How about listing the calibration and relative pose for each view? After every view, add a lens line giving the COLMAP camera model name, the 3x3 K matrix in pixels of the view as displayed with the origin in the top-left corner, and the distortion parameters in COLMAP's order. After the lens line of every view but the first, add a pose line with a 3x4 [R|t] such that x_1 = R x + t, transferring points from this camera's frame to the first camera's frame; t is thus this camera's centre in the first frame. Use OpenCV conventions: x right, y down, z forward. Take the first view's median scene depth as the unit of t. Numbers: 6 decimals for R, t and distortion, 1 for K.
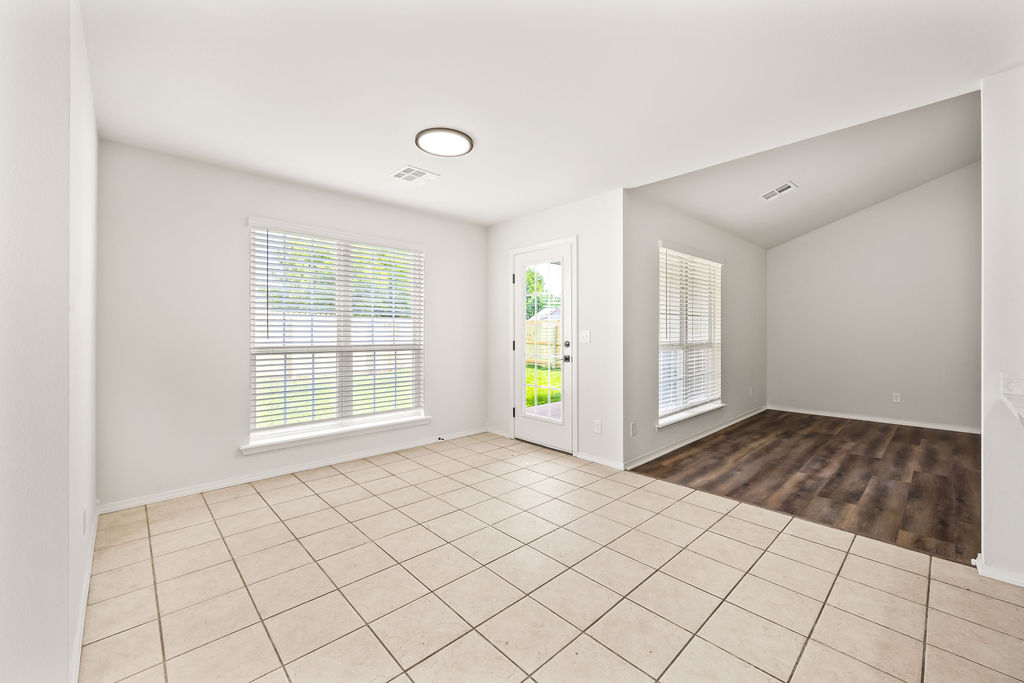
lens RADIAL K [[408.8, 0, 507.2], [0, 408.8, 334.1], [0, 0, 1]] dist [-0.007479, 0.001099]
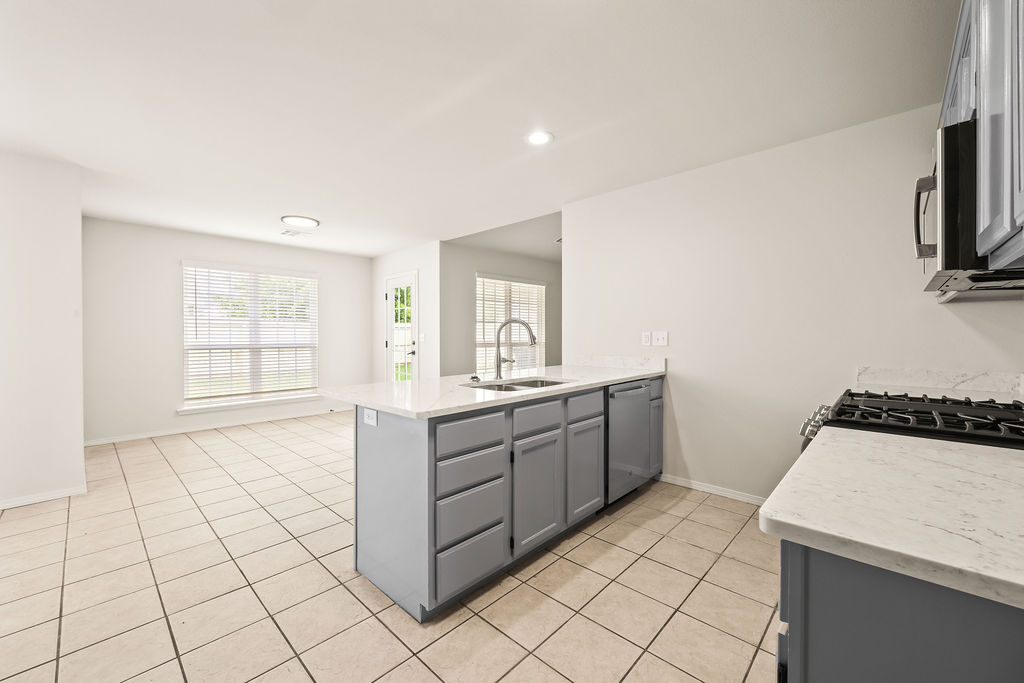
lens RADIAL K [[408.8, 0, 515.4], [0, 408.8, 341.9], [0, 0, 1]] dist [-0.007479, 0.001099]
pose [[0.997920, -0.002277, 0.064425, 0.441969], [0.001373, 0.999900, 0.014061, 0.000387], [-0.064450, -0.013943, 0.997824, -0.520609]]
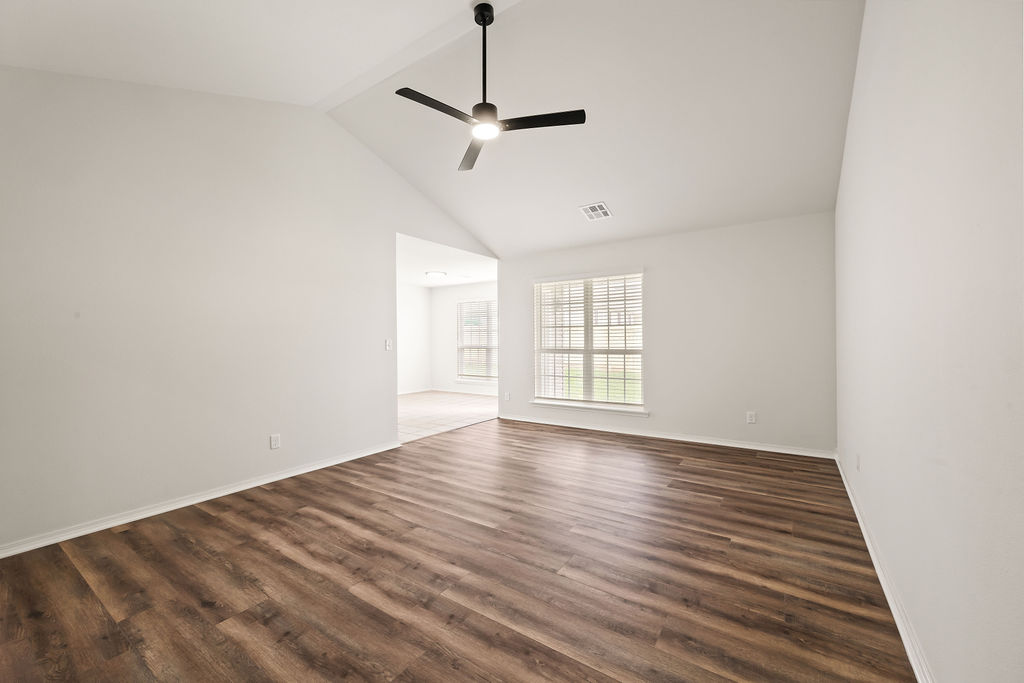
lens RADIAL K [[408.8, 0, 511.2], [0, 408.8, 343.3], [0, 0, 1]] dist [-0.007479, 0.001099]
pose [[0.225617, -0.004242, -0.974207, 1.687158], [0.004929, 0.999983, -0.003213, 0.009053], [0.974204, -0.004077, 0.225634, 0.423484]]
